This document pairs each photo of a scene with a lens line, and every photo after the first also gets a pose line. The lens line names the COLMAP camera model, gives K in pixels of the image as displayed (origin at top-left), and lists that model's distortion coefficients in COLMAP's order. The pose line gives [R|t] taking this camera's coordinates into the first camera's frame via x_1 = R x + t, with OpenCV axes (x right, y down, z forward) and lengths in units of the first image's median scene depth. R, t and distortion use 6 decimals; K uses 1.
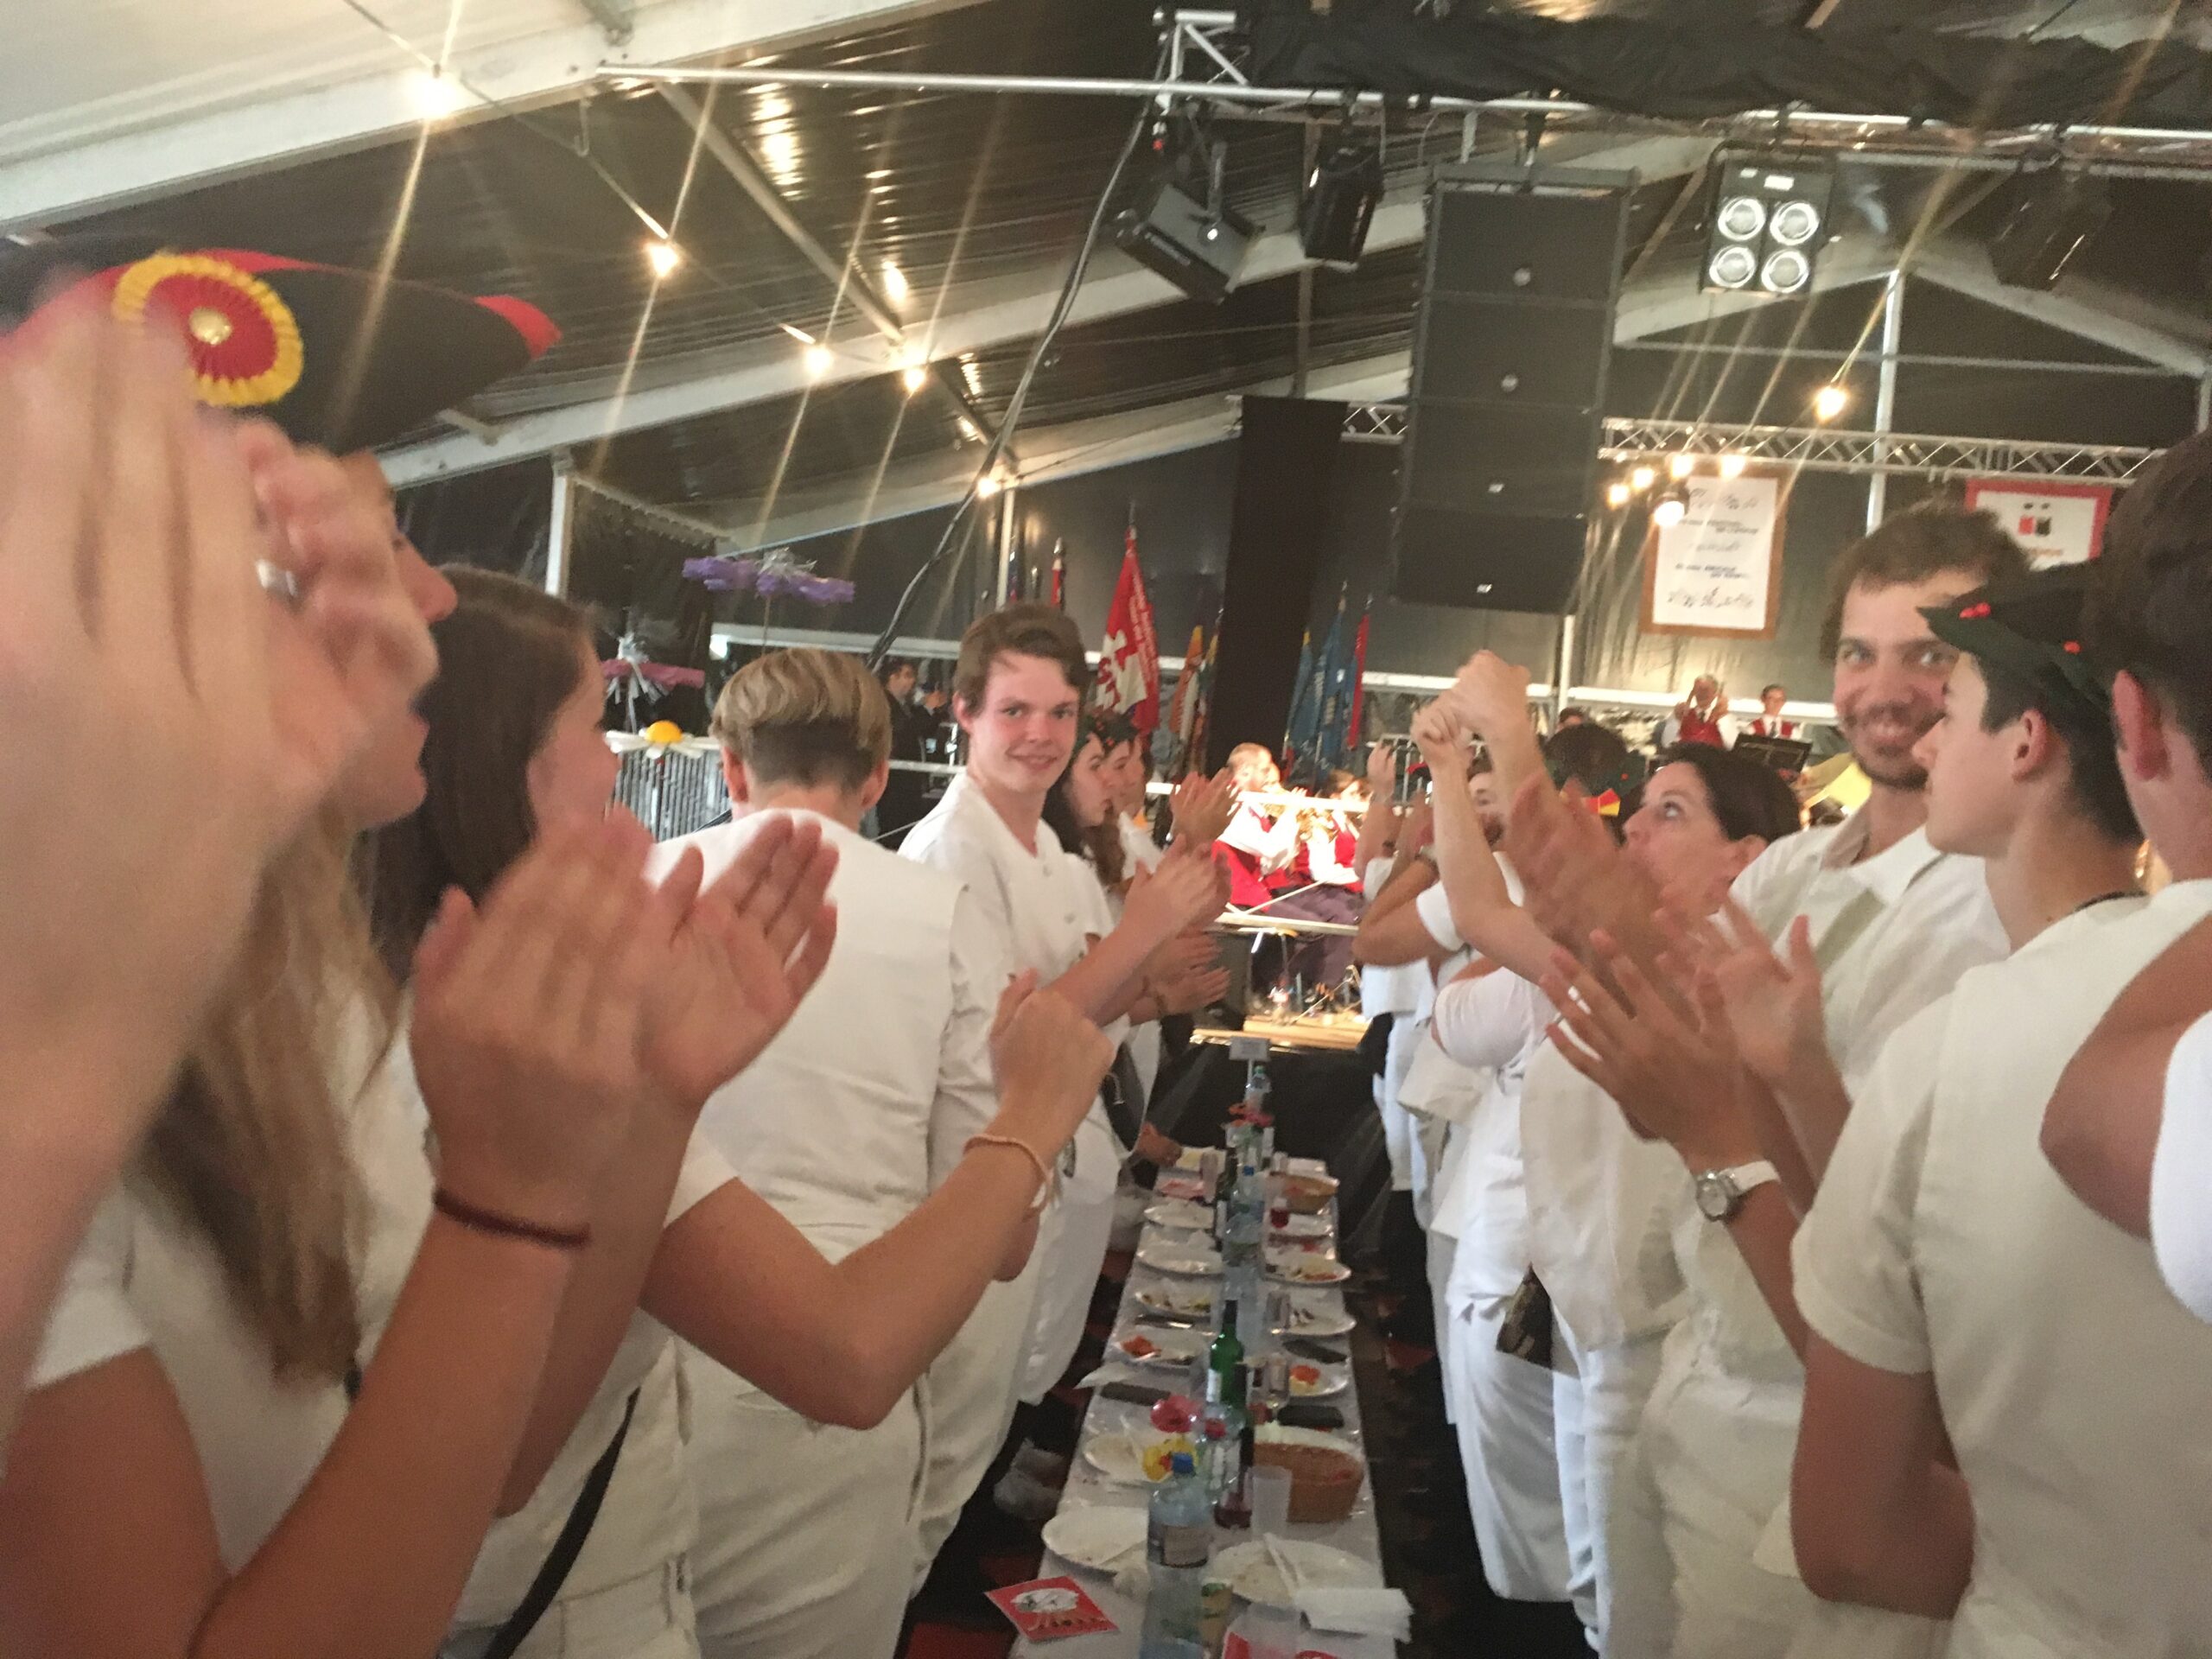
lens RADIAL K [[1855.0, 0, 1101.5], [0, 1855.0, 828.9], [0, 0, 1]] dist [0.043323, 0.002271]
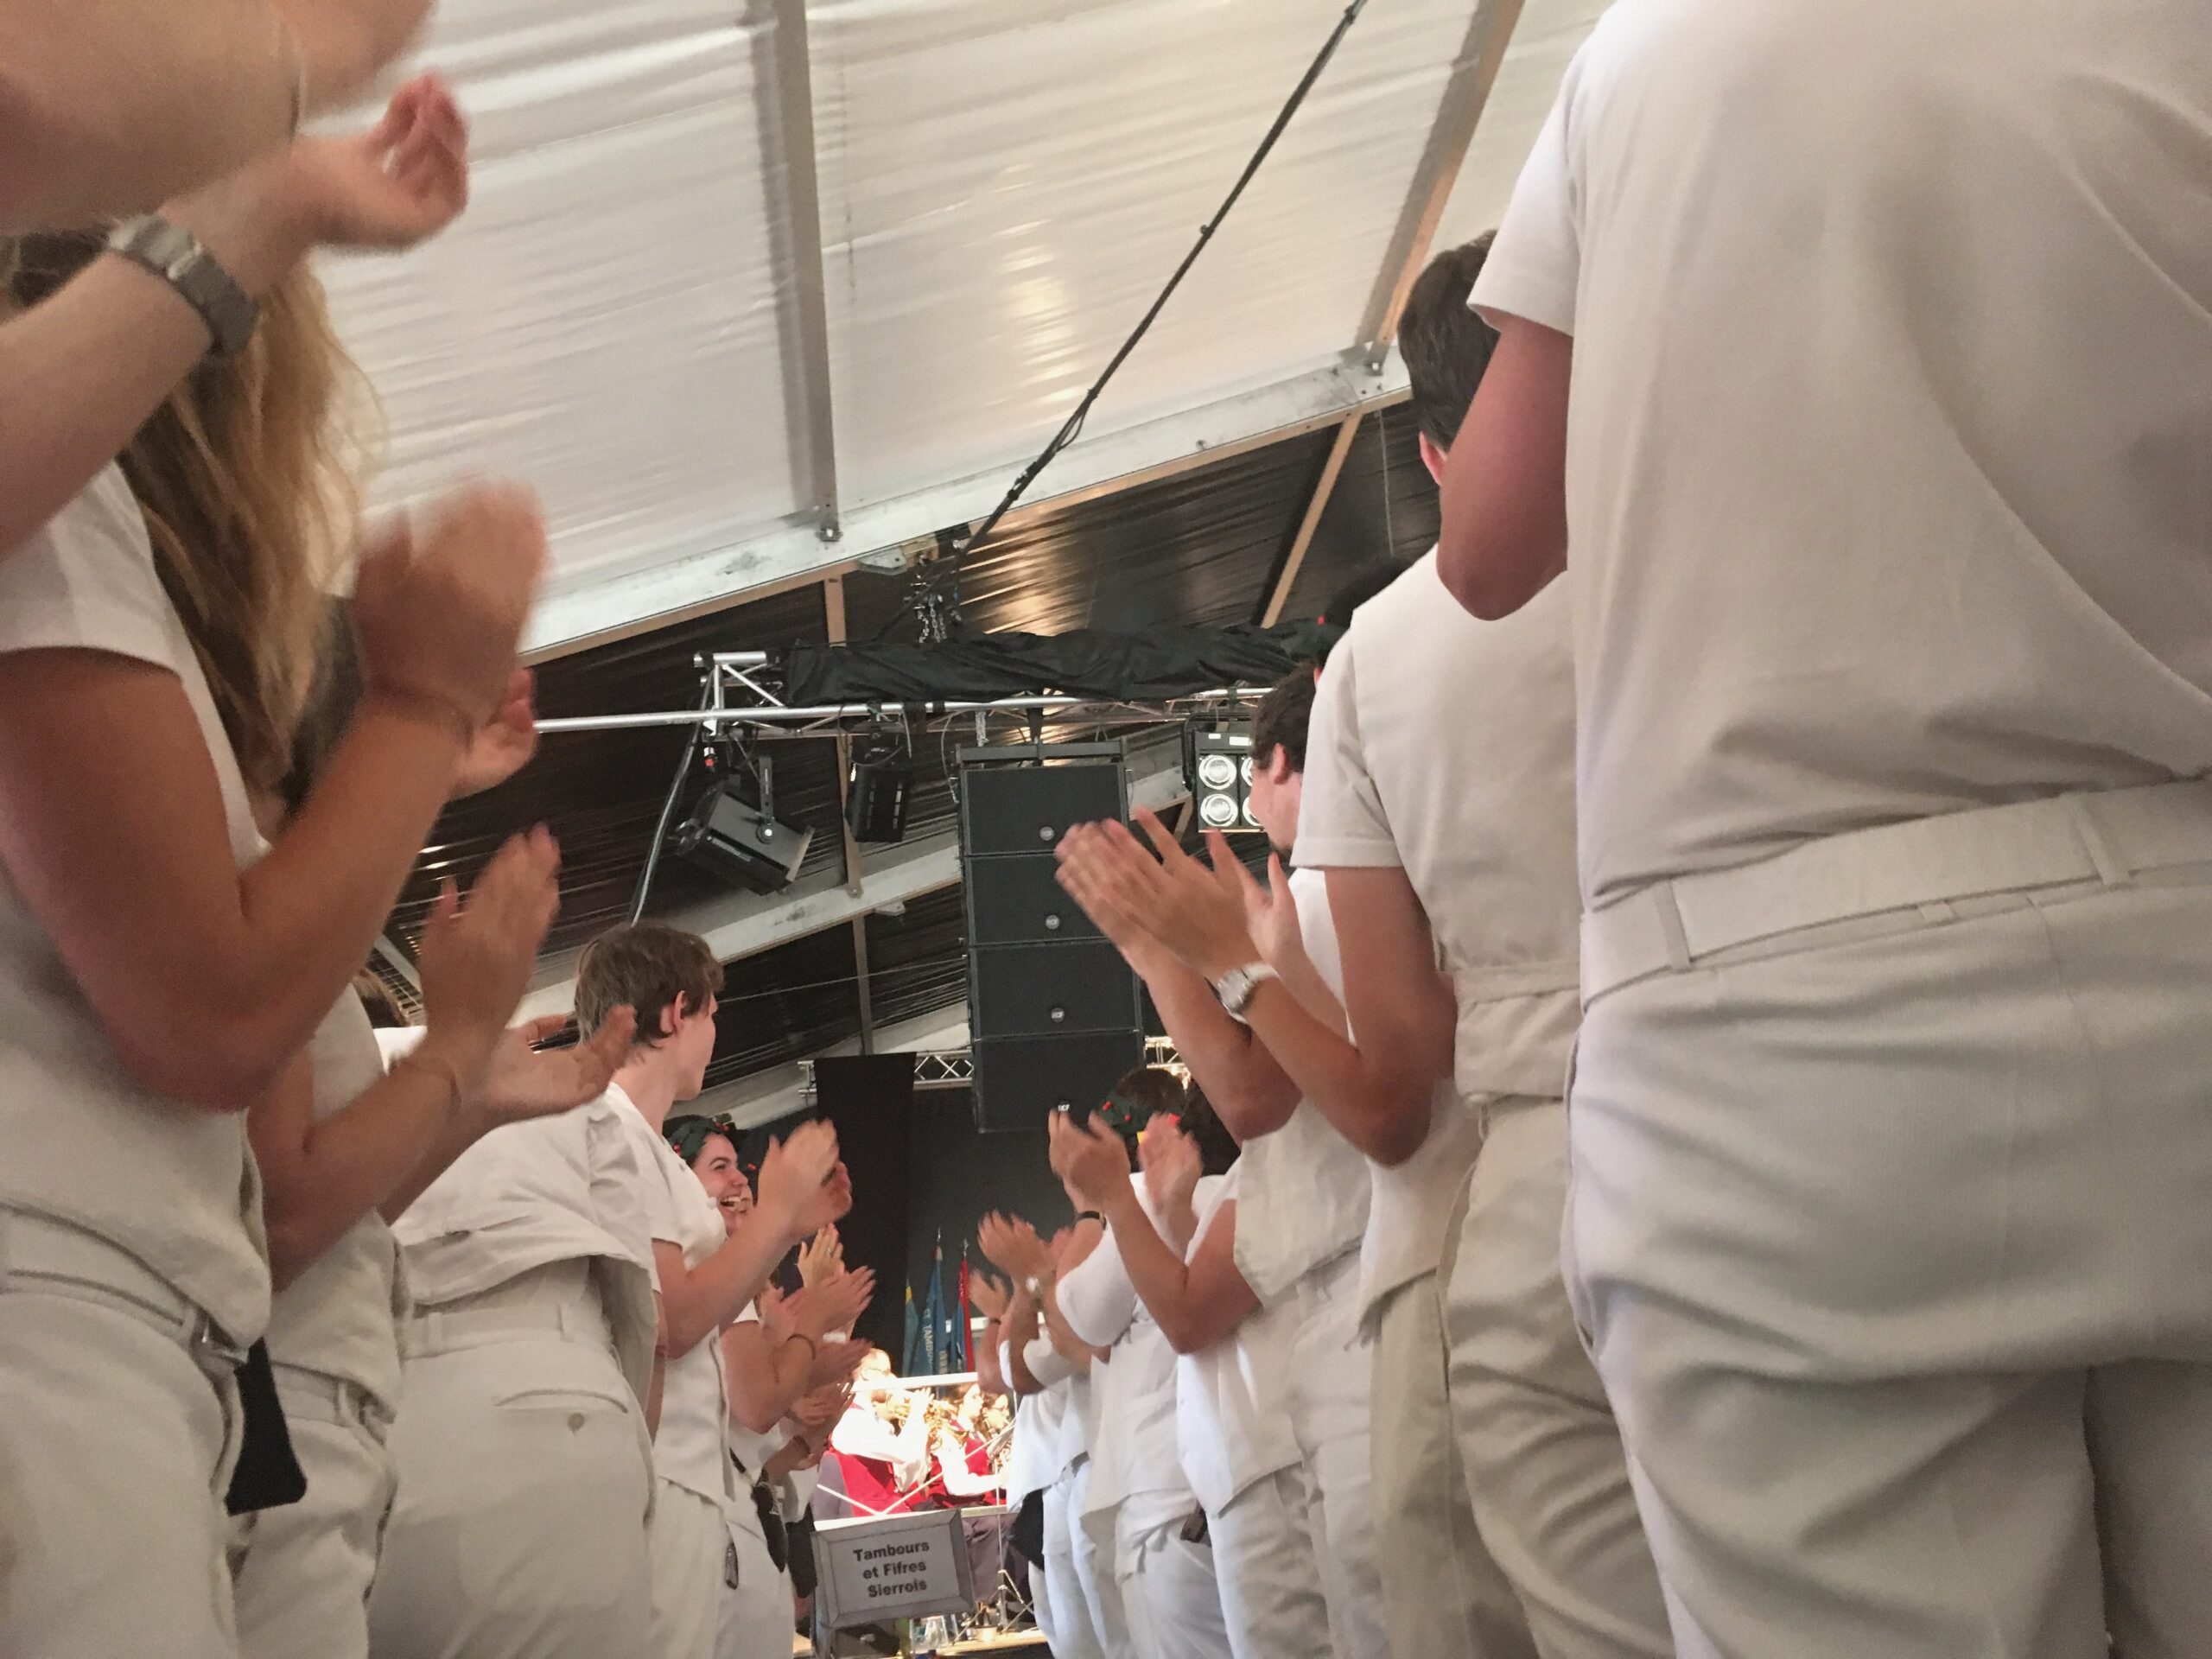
lens RADIAL K [[1855.0, 0, 1109.5], [0, 1855.0, 830.0], [0, 0, 1]] dist [0.043323, 0.002271]
pose [[0.964495, -0.097609, 0.245401, -0.015774], [0.182651, 0.917676, -0.352859, 0.105838], [-0.190756, 0.385154, 0.902922, -0.034256]]
